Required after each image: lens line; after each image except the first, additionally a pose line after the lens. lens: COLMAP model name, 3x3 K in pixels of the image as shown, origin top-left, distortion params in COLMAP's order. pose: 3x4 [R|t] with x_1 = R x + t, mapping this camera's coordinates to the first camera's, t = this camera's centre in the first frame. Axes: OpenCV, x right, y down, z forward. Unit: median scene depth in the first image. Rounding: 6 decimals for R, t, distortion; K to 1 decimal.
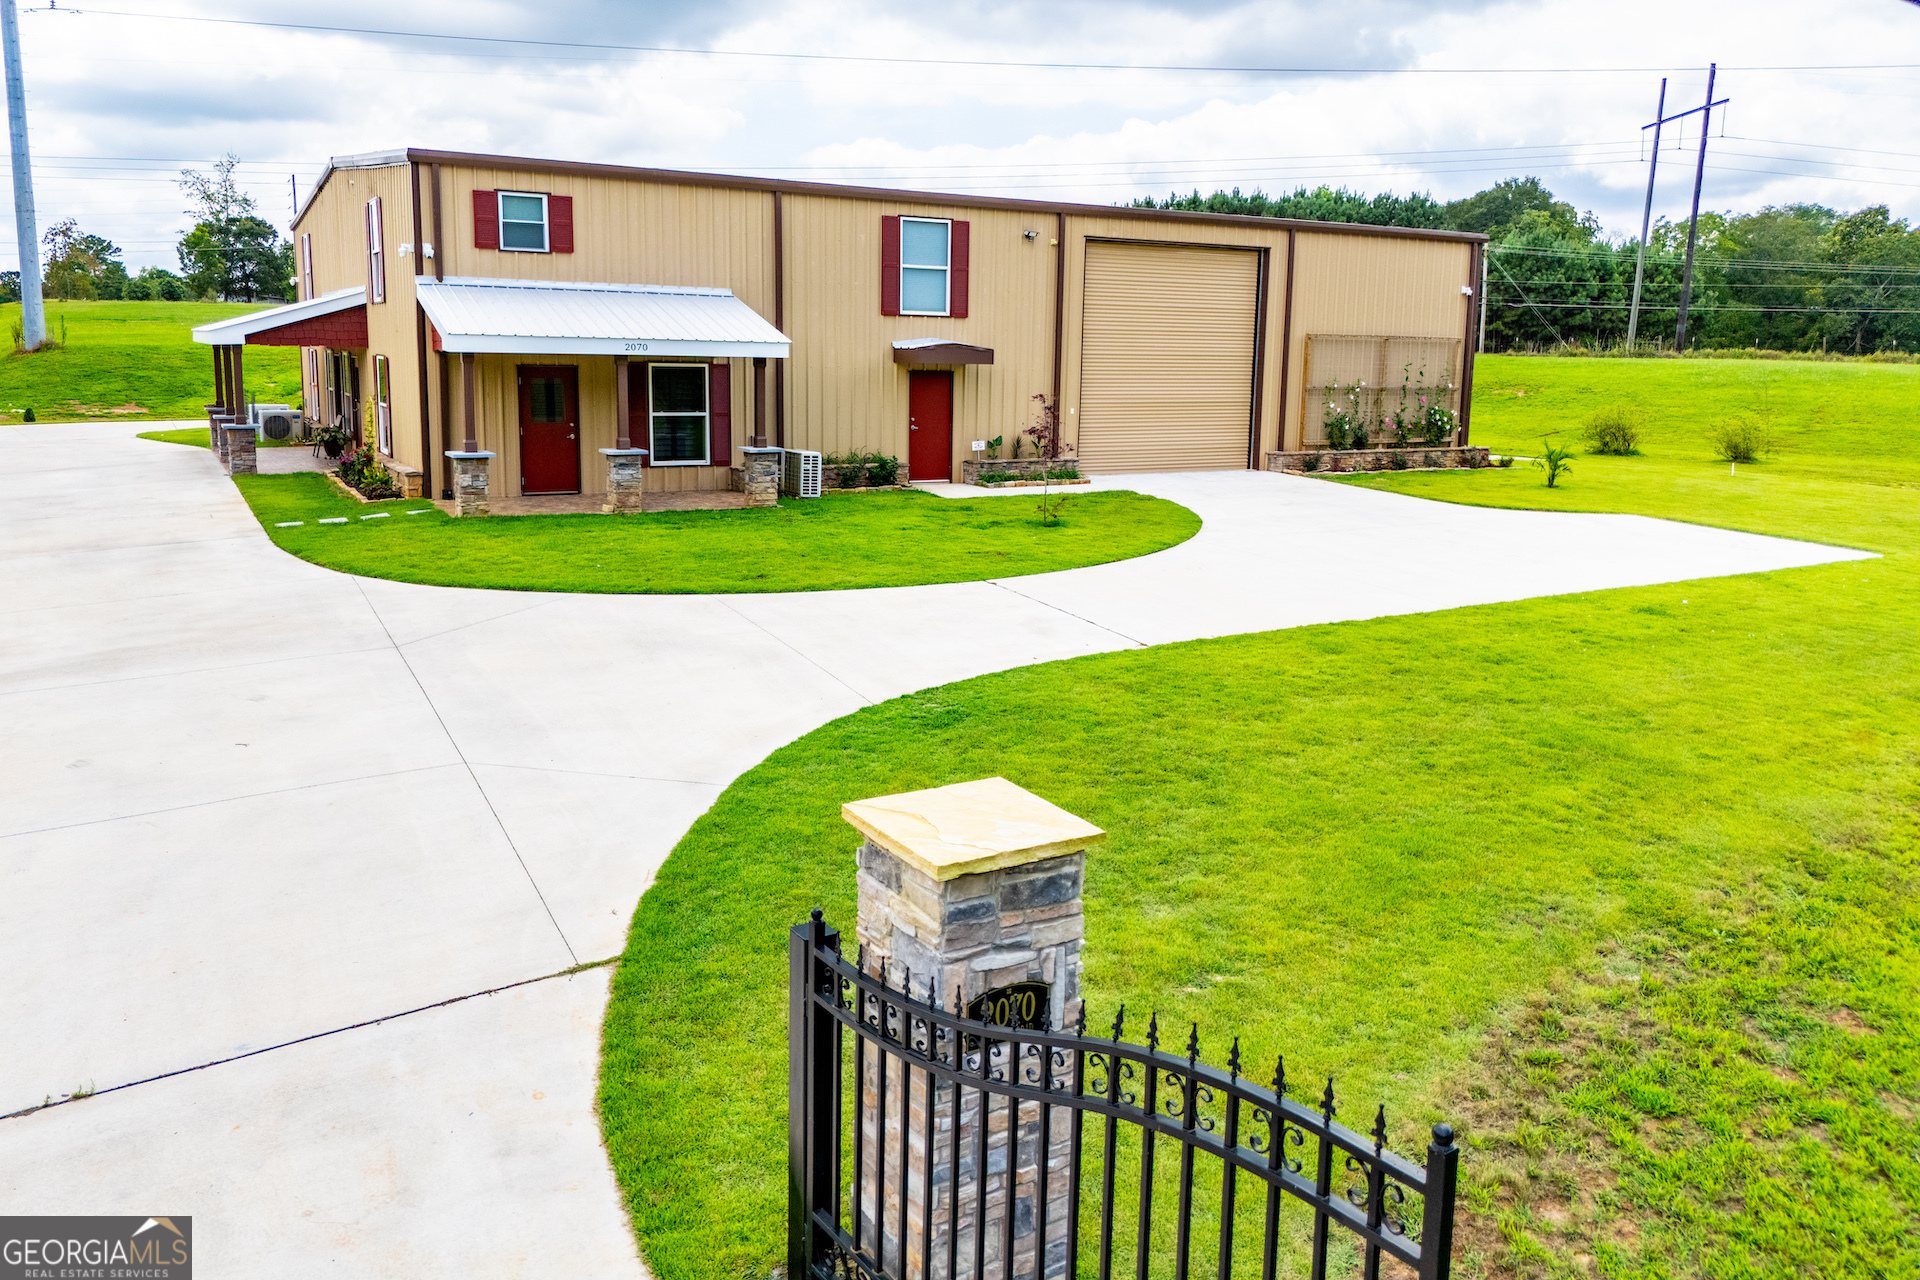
lens RADIAL K [[1448.4, 0, 963.6], [0, 1448.4, 609.8], [0, 0, 1]] dist [0.065687, -0.002061]
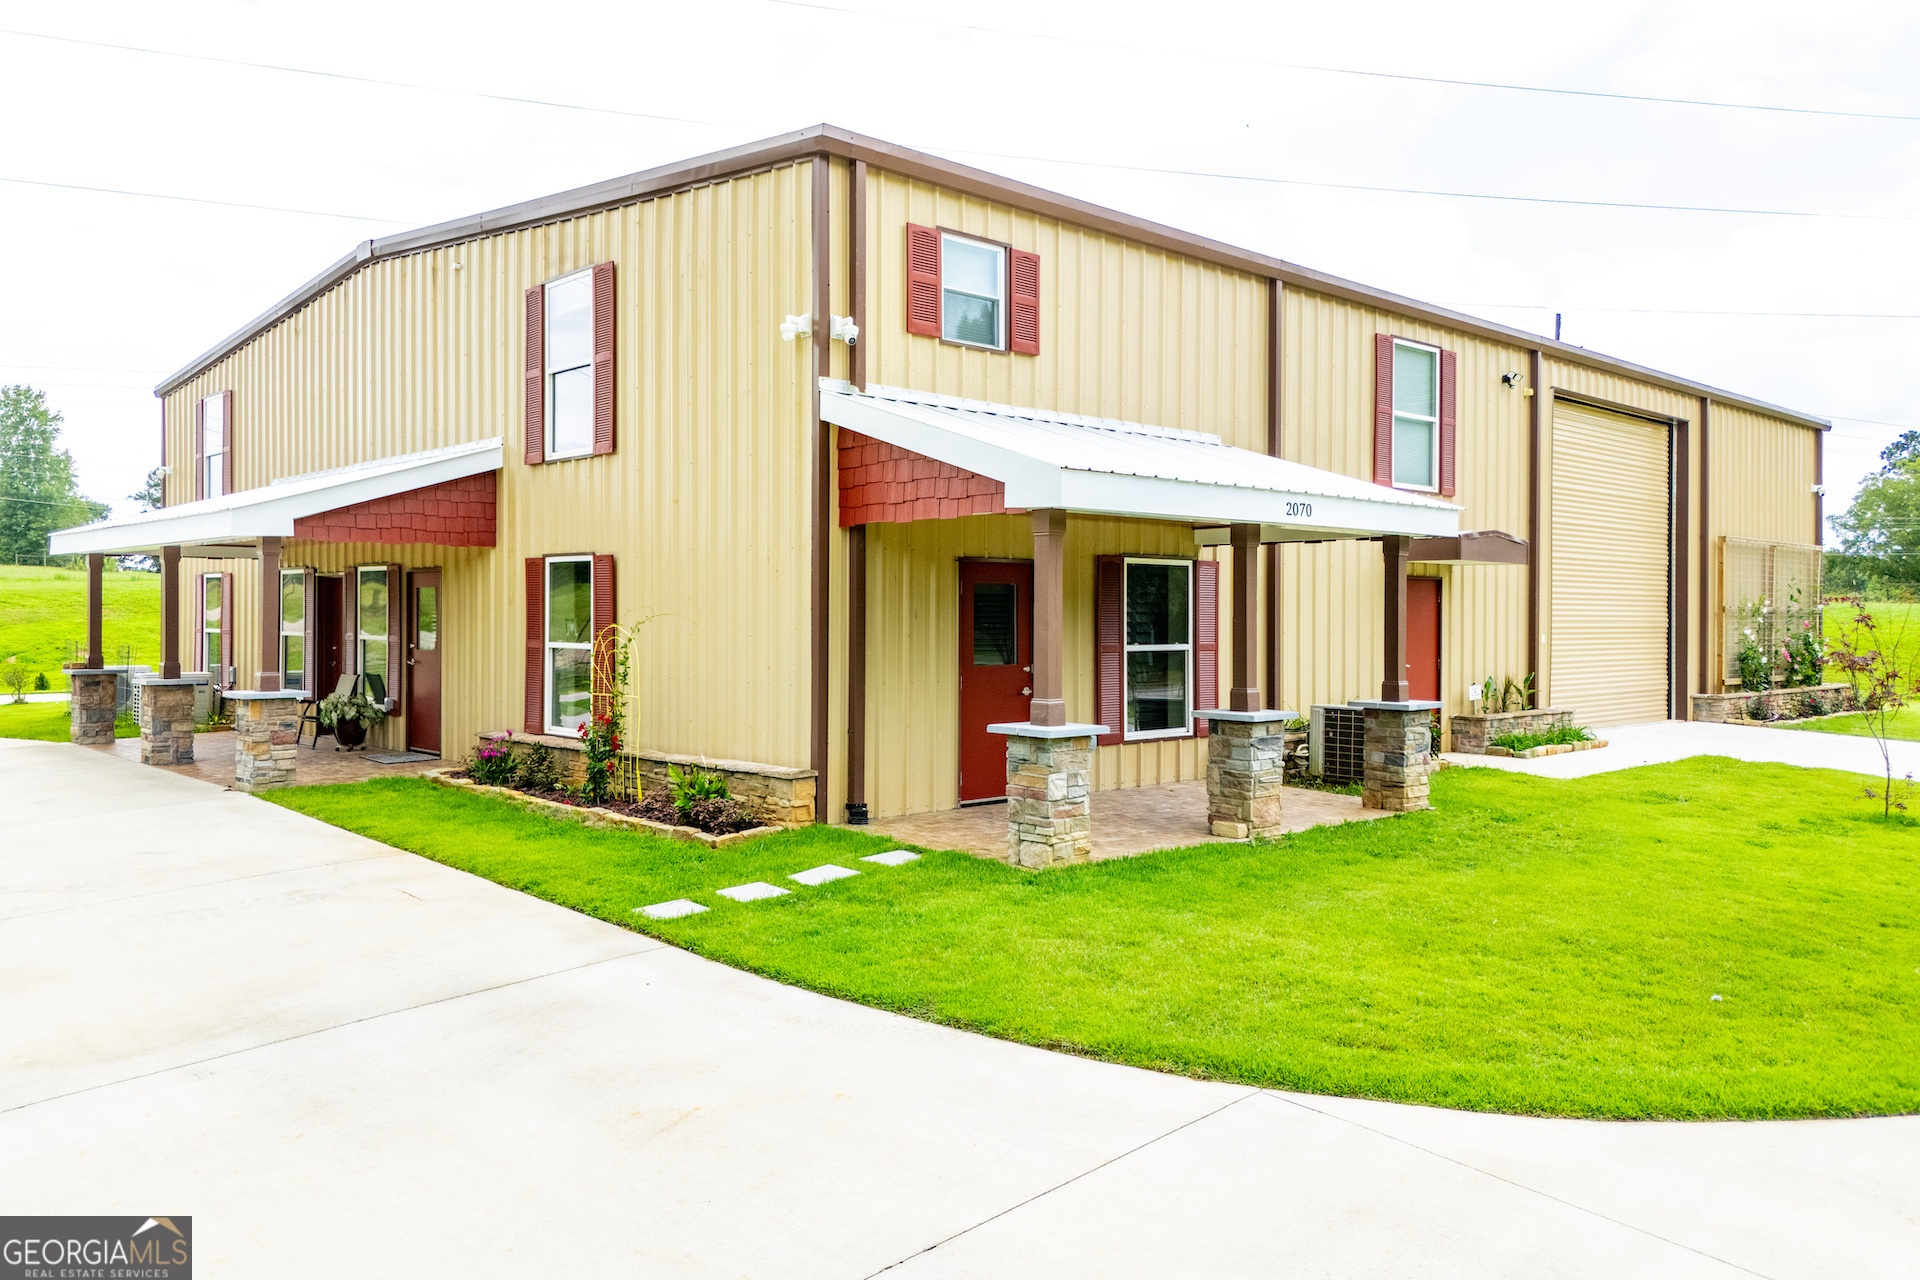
lens RADIAL K [[1448.4, 0, 963.6], [0, 1448.4, 609.8], [0, 0, 1]] dist [0.065687, -0.002061]
pose [[0.969856, -0.013863, 0.243283, -0.399416], [0.056979, 0.983604, -0.171102, -0.057259], [-0.236922, 0.179806, 0.954745, 0.478826]]
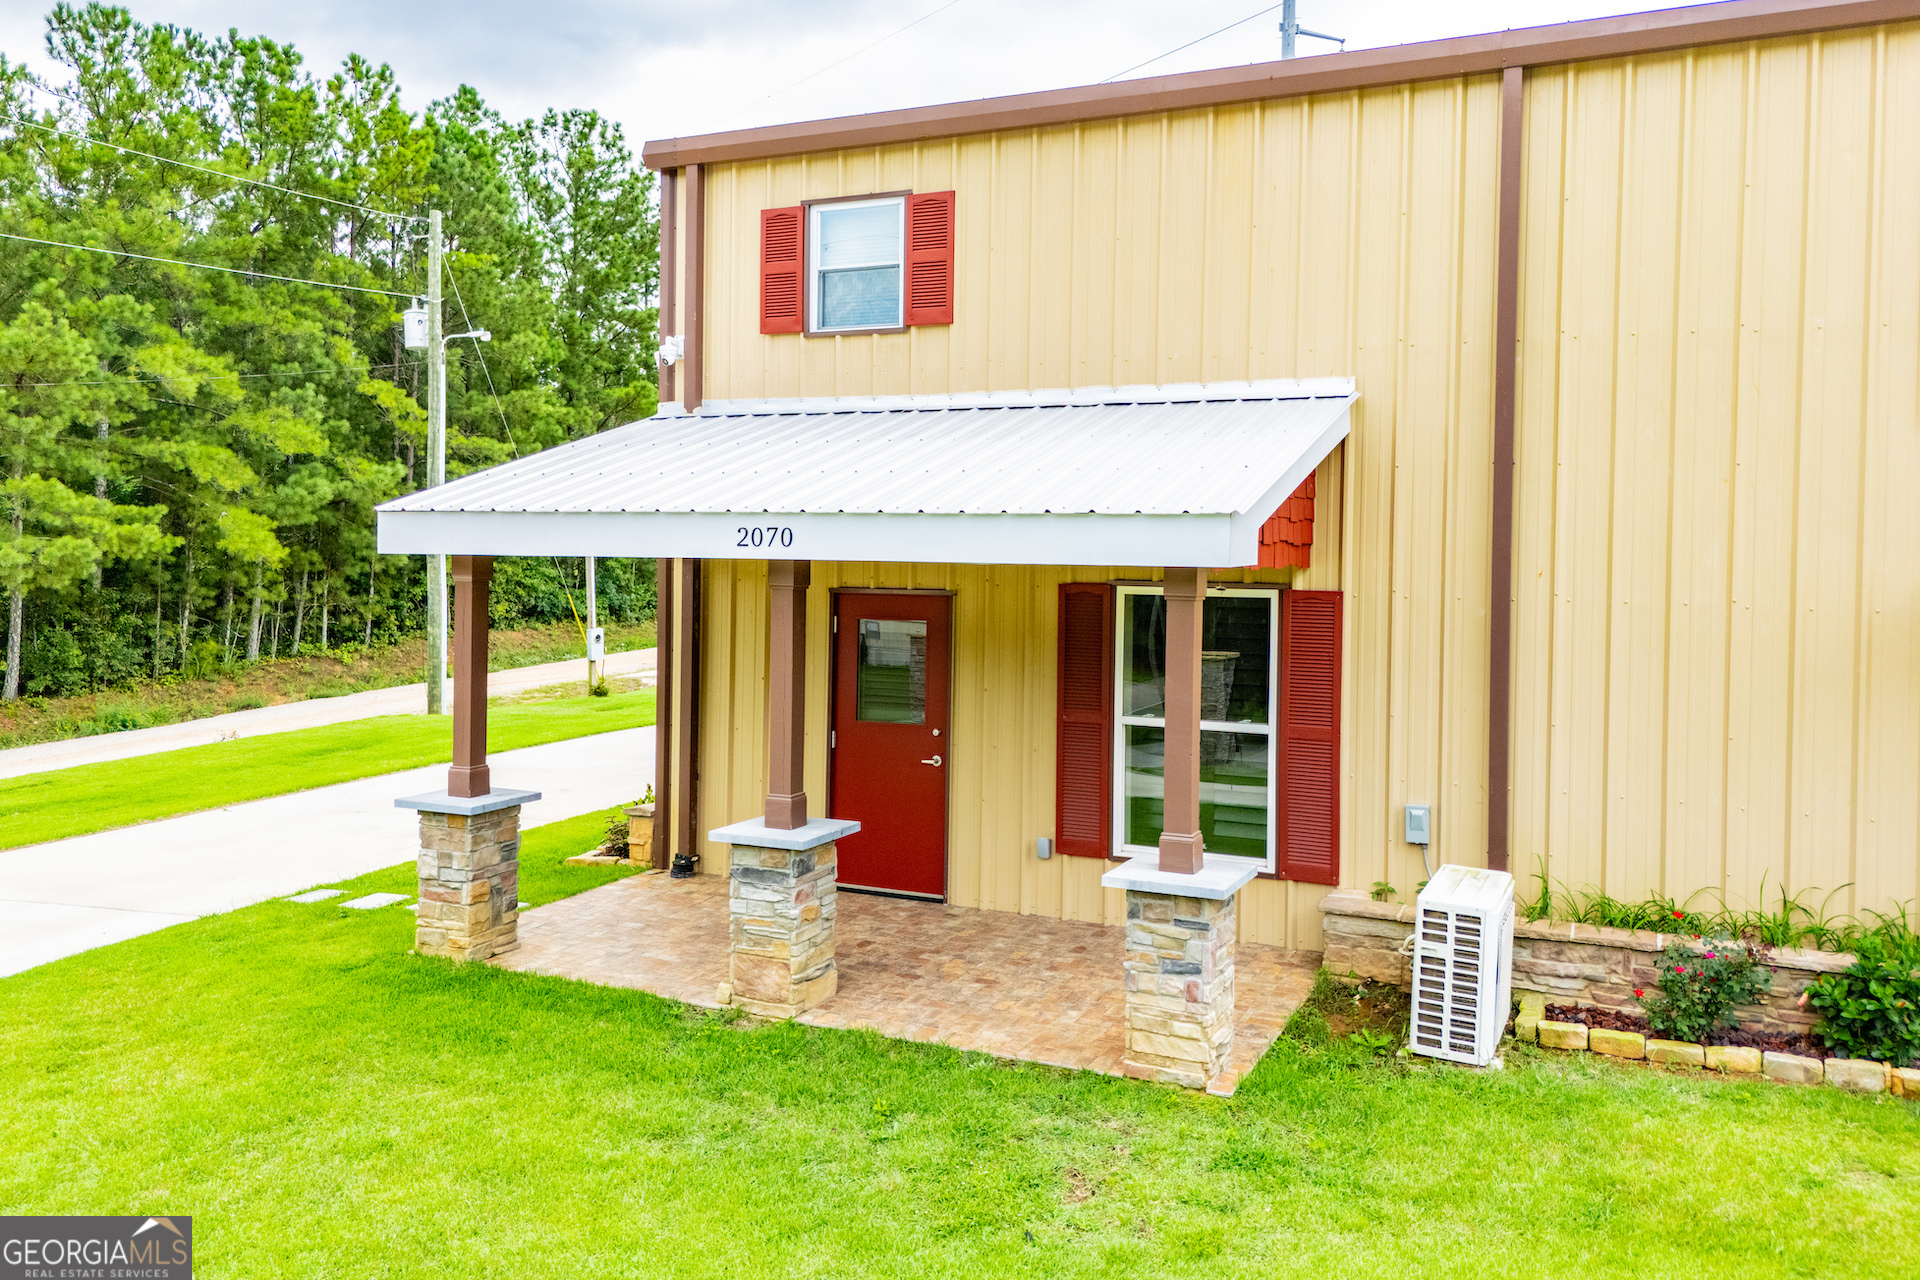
lens RADIAL K [[1483.9, 0, 1010.6], [0, 1483.9, 563.4], [0, 0, 1]] dist [0.043092, -0.005221]
pose [[0.586673, -0.004187, -0.809813, 0.077087], [-0.146811, 0.982867, -0.111440, -0.124915], [0.796406, 0.184268, 0.576007, 0.735902]]
